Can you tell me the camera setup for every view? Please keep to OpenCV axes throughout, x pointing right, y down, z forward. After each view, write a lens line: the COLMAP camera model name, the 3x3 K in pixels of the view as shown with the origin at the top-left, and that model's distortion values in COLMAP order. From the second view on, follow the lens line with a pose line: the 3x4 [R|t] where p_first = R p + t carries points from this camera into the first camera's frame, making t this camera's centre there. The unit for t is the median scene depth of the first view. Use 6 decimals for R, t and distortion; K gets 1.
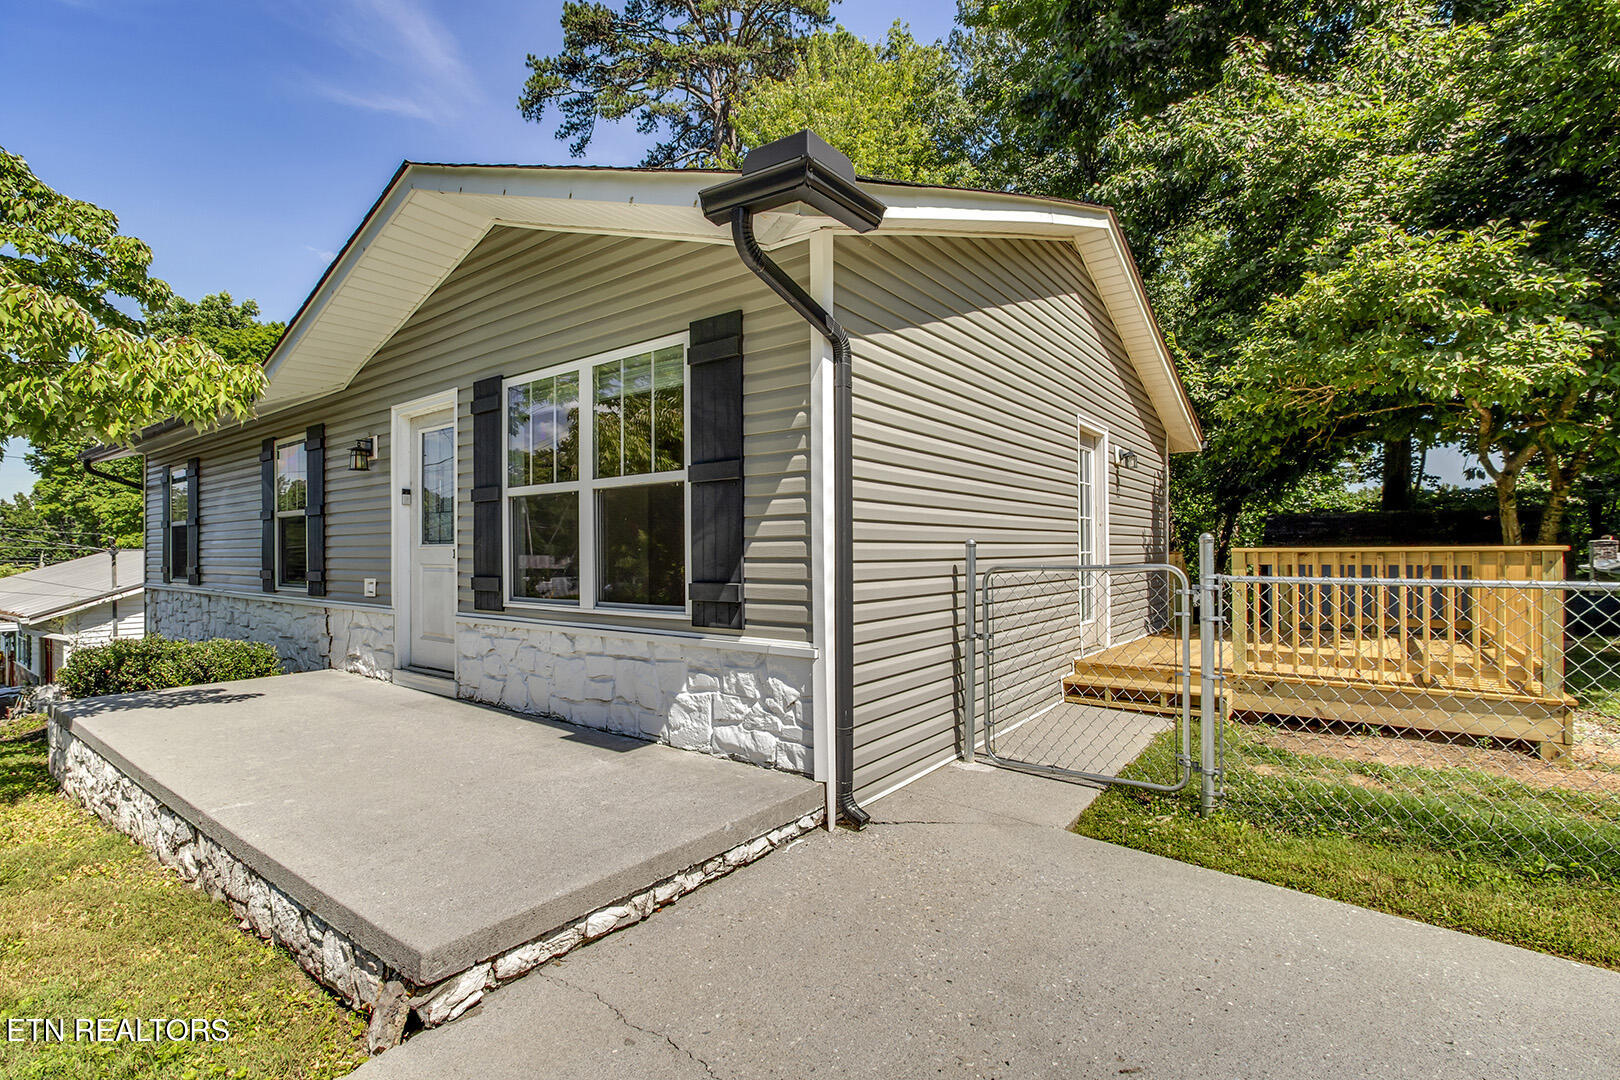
lens RADIAL K [[759.6, 0, 802.2], [0, 759.6, 549.7], [0, 0, 1]] dist [-0.015224, -0.004353]
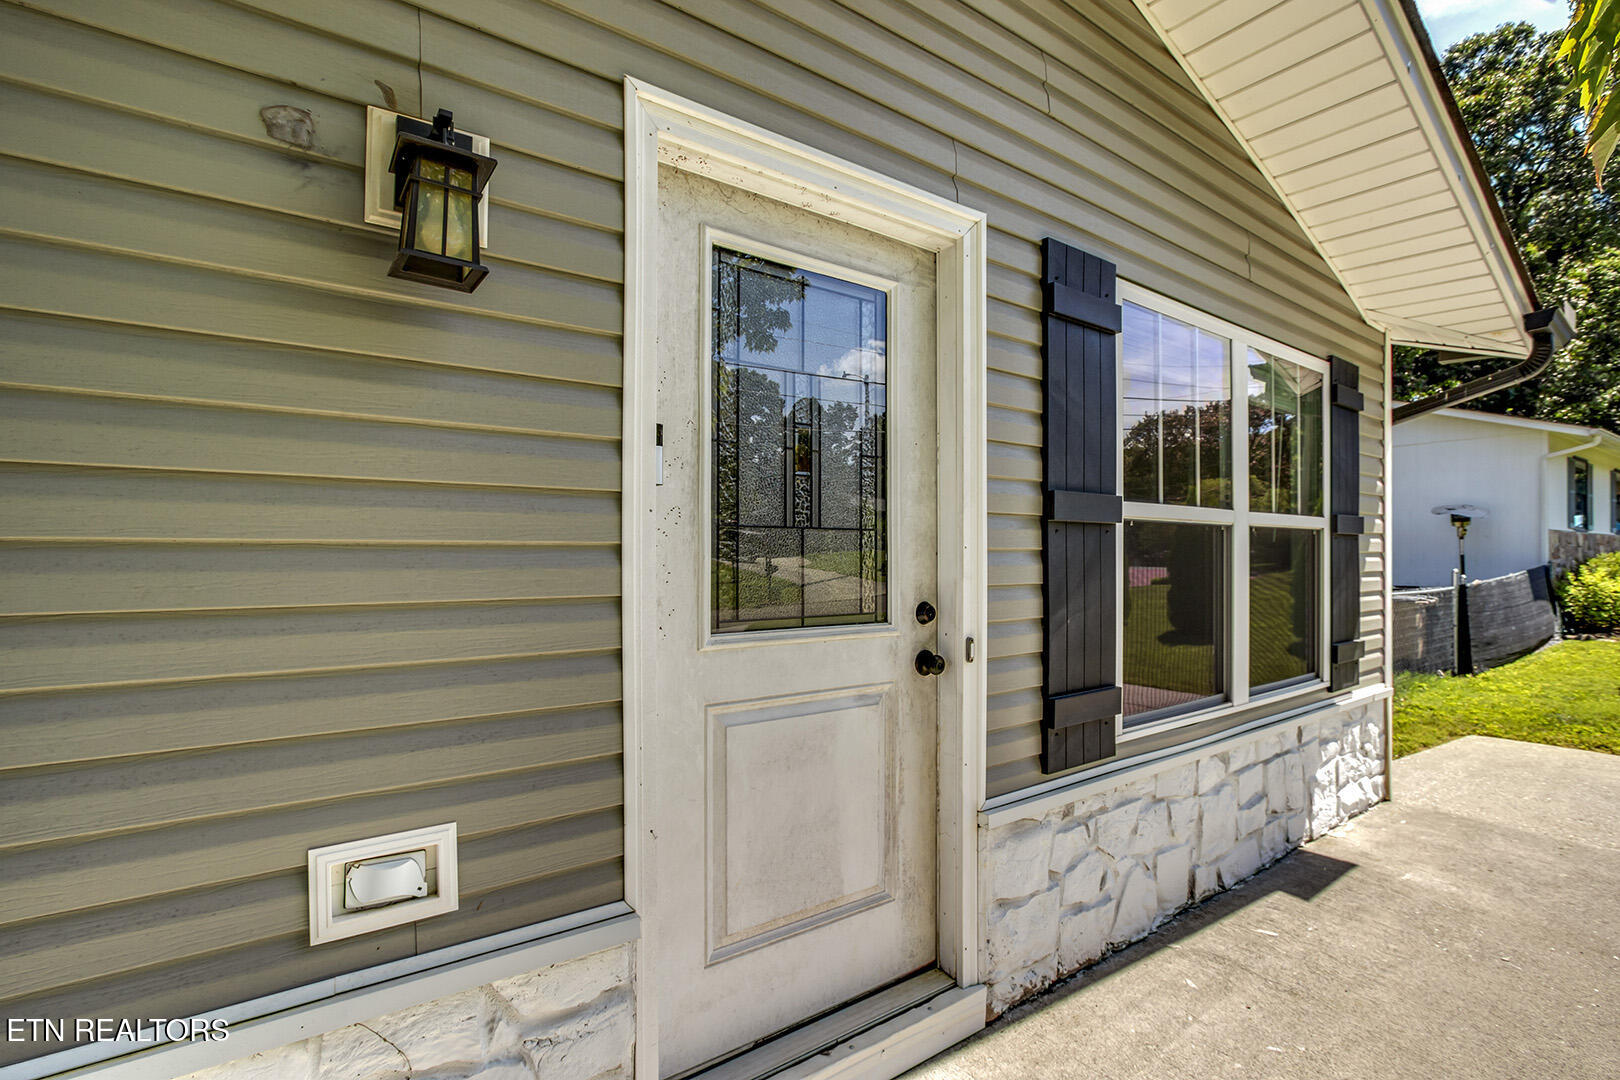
lens RADIAL K [[759.6, 0, 809.4], [0, 759.6, 545.0], [0, 0, 1]] dist [-0.015224, -0.004353]
pose [[0.271671, 0.014417, 0.962282, -1.004044], [-0.011644, 0.999864, -0.011693, -0.048680], [-0.962320, -0.008028, 0.271802, 1.160684]]
